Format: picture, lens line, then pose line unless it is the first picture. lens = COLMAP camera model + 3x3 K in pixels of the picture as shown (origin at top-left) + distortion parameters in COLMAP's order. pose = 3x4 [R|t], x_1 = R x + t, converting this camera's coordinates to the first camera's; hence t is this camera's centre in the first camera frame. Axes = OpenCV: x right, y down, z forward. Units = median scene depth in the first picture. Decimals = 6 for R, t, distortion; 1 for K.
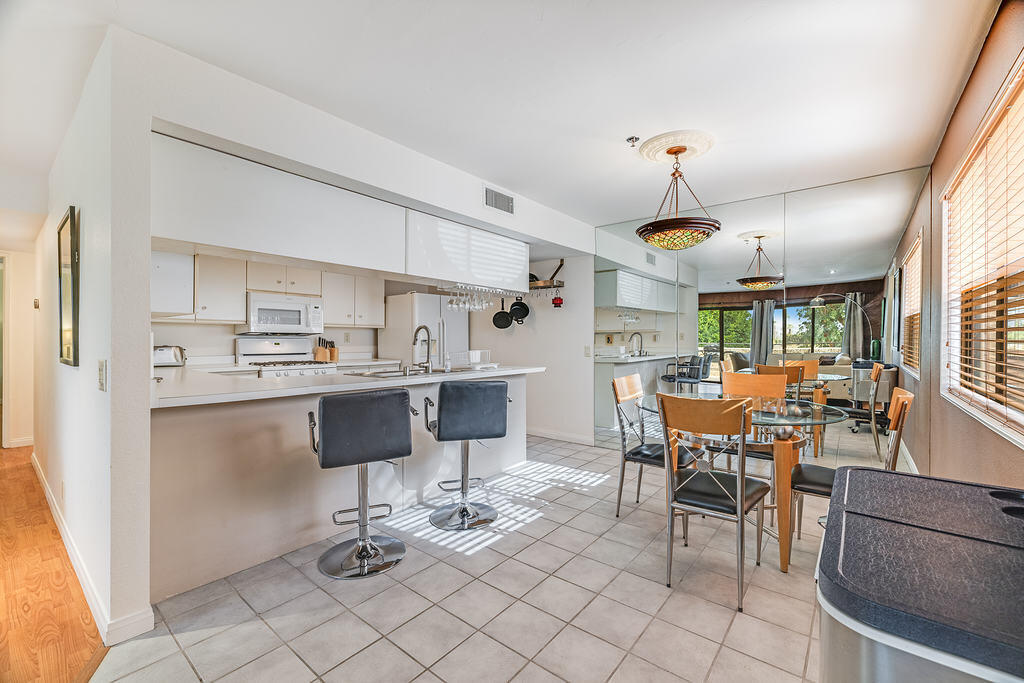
lens RADIAL K [[428.8, 0, 507.9], [0, 428.8, 345.1], [0, 0, 1]] dist [-0.000094, 0.000980]
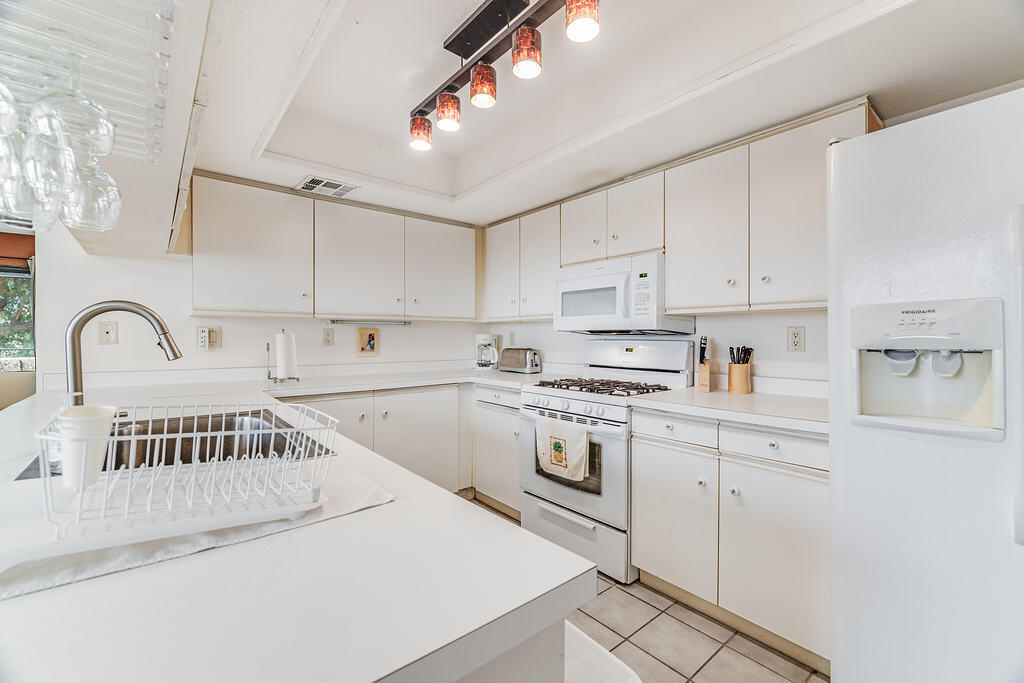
lens RADIAL K [[428.8, 0, 520.7], [0, 428.8, 341.1], [0, 0, 1]] dist [-0.000094, 0.000980]
pose [[-0.175736, 0.000112, -0.984437, 0.070757], [-0.015810, 0.999871, 0.002936, -0.021660], [0.984310, 0.016080, -0.175711, 1.480053]]
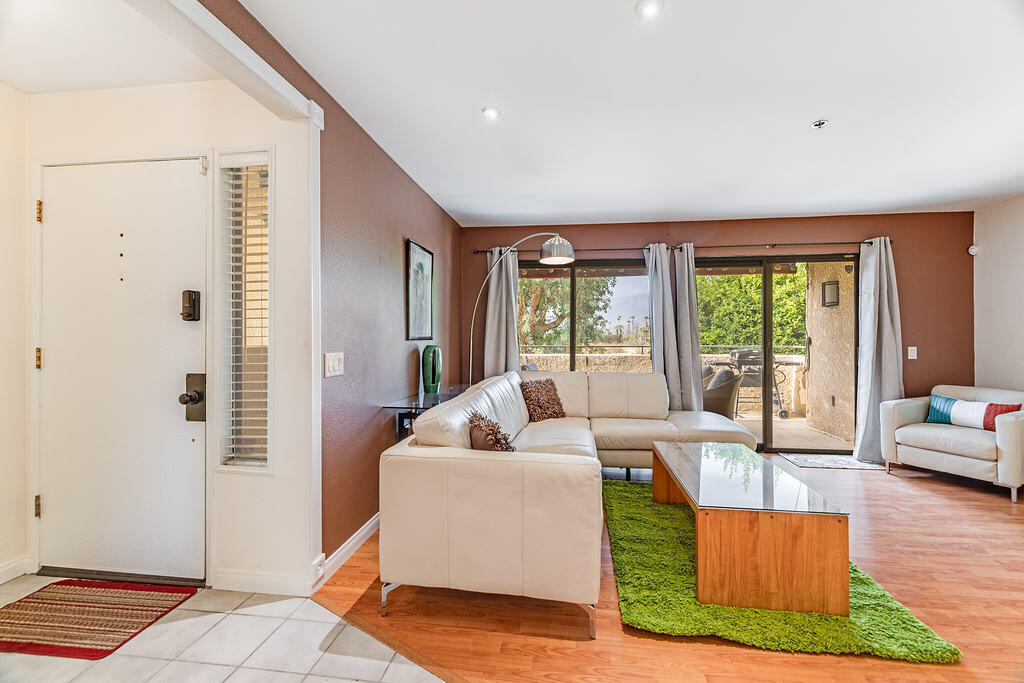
lens RADIAL K [[428.8, 0, 518.0], [0, 428.8, 336.3], [0, 0, 1]] dist [-0.000094, 0.000980]
pose [[-0.840306, -0.006047, -0.542079, -0.035775], [-0.011778, 0.999905, 0.007103, -0.002413], [0.541985, 0.012354, -0.840297, 0.374337]]
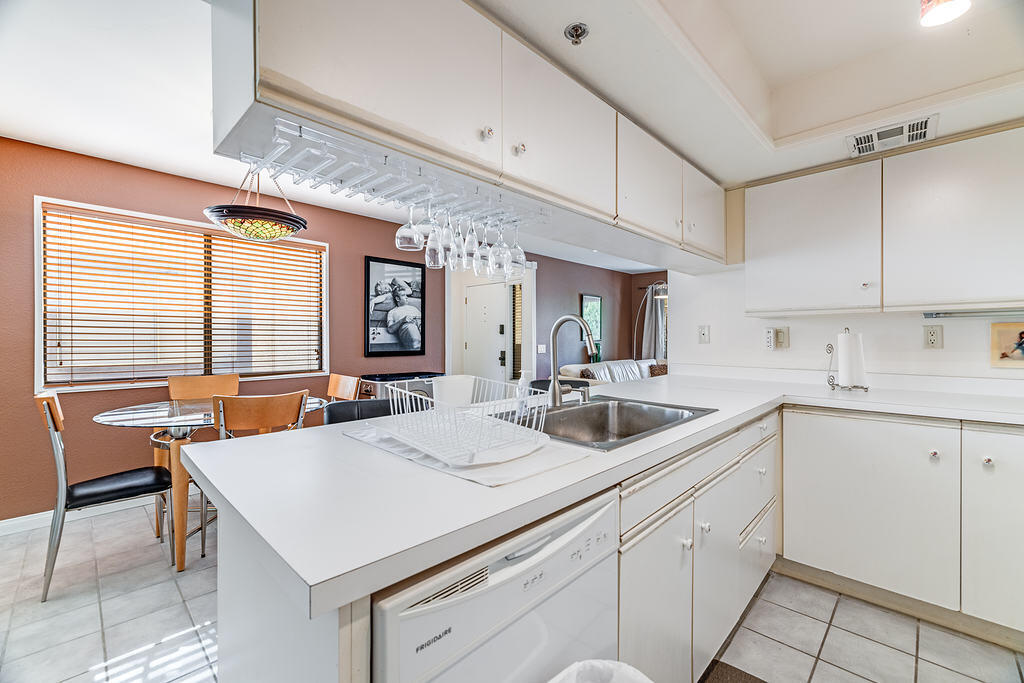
lens RADIAL K [[428.8, 0, 512.6], [0, 428.8, 340.3], [0, 0, 1]] dist [-0.000094, 0.000980]
pose [[-0.996844, -0.005143, 0.079224, -0.189917], [-0.003616, 0.999805, 0.019414, -0.026764], [-0.079308, 0.019066, -0.996668, 1.633171]]
